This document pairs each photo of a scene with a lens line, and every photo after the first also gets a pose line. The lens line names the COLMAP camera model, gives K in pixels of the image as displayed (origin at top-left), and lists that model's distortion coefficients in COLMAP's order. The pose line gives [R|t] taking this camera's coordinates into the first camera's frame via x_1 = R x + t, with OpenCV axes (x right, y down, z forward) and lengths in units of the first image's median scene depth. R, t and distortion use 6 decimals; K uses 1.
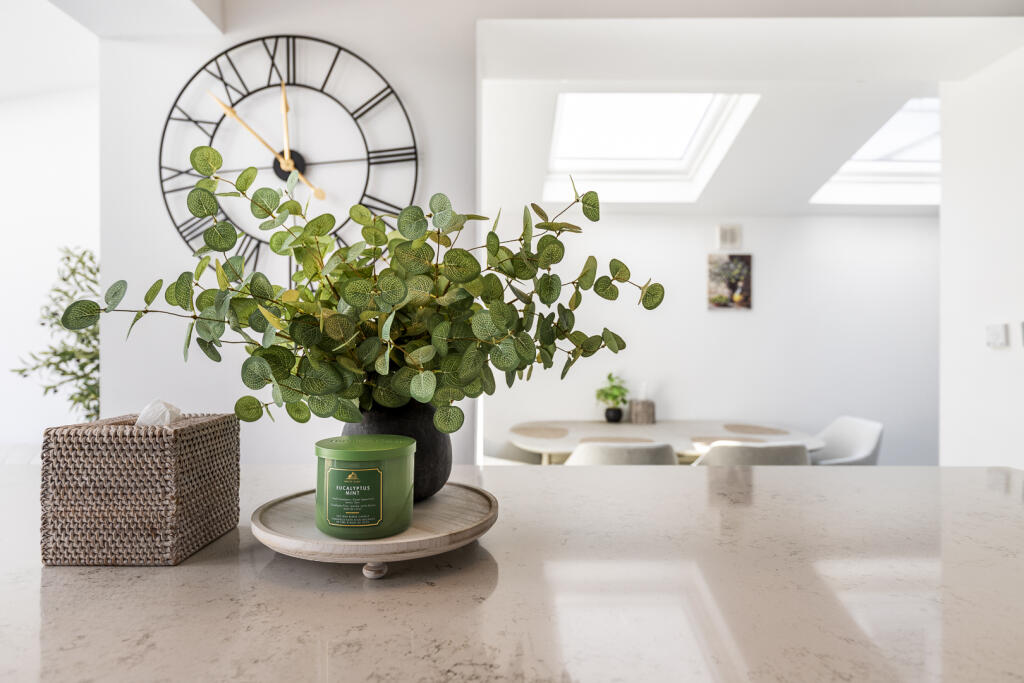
lens RADIAL K [[595.0, 0, 507.7], [0, 595.0, 332.3], [0, 0, 1]] dist [0.032757, 0.001564]
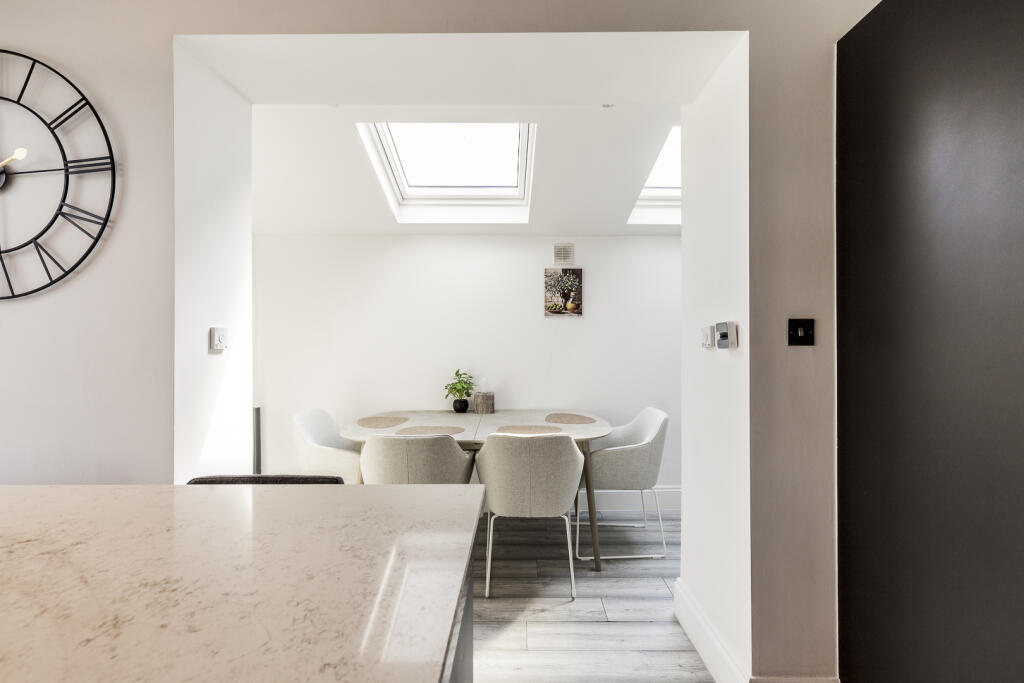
lens RADIAL K [[465.4, 0, 511.9], [0, 465.4, 344.4], [0, 0, 1]] dist [0.002614, -0.001018]
pose [[0.999719, -0.003169, 0.023496, 0.513304], [0.002669, 0.999769, 0.021304, -0.002293], [-0.023558, -0.021236, 0.999497, 0.172422]]
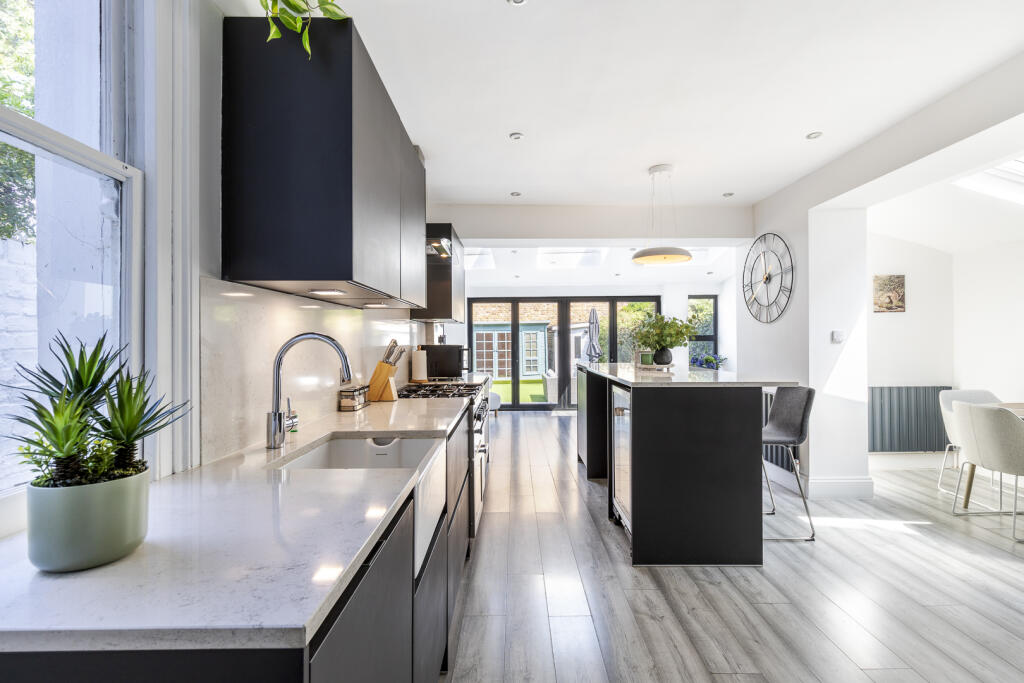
lens RADIAL K [[465.4, 0, 507.4], [0, 465.4, 344.7], [0, 0, 1]] dist [0.002614, -0.001018]
pose [[0.002975, 0.009785, -0.999948, 1.884771], [0.025309, 0.999631, 0.009857, -0.013243], [0.999675, -0.025337, 0.002726, -0.263847]]
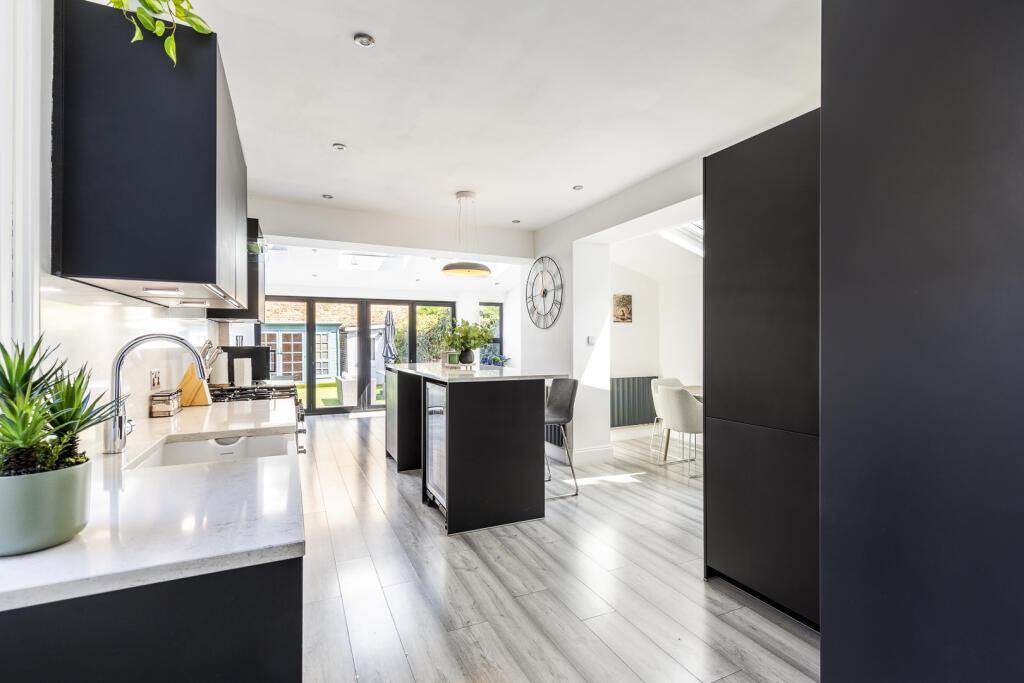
lens RADIAL K [[465.4, 0, 505.5], [0, 465.4, 345.9], [0, 0, 1]] dist [0.002614, -0.001018]
pose [[0.430071, 0.009072, -0.902750, 2.048079], [0.017357, 0.999682, 0.018316, -0.017349], [0.902628, -0.023546, 0.429776, -0.405131]]
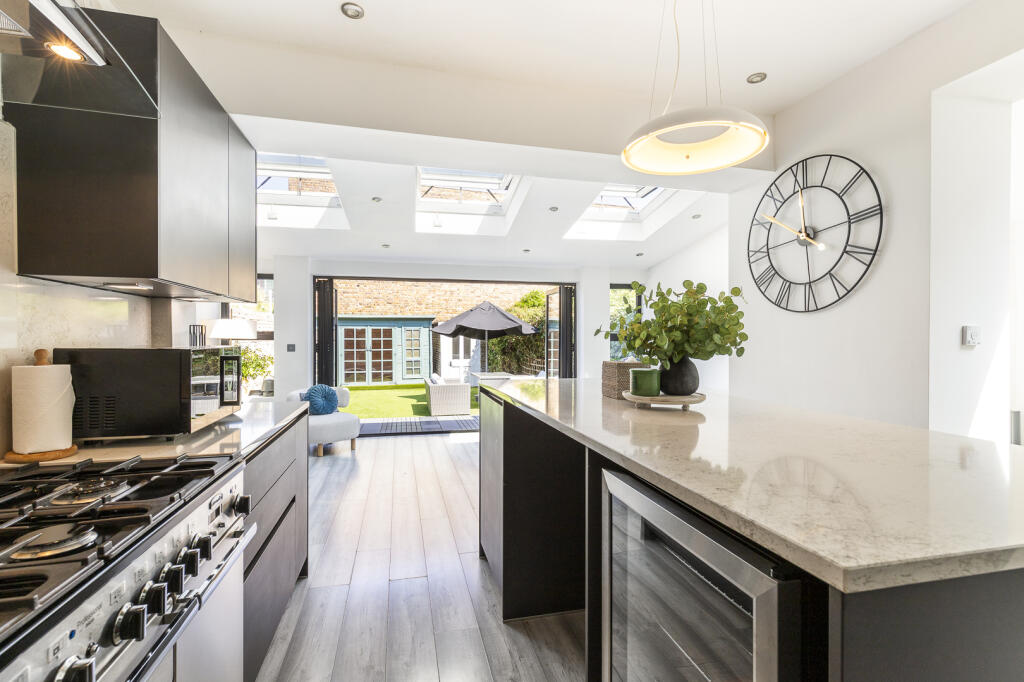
lens RADIAL K [[465.4, 0, 507.3], [0, 465.4, 340.1], [0, 0, 1]] dist [0.002614, -0.001018]
pose [[0.243695, 0.005894, -0.969834, 0.702878], [0.015650, 0.999827, 0.010009, -0.012021], [0.969726, -0.017617, 0.243561, -0.135557]]
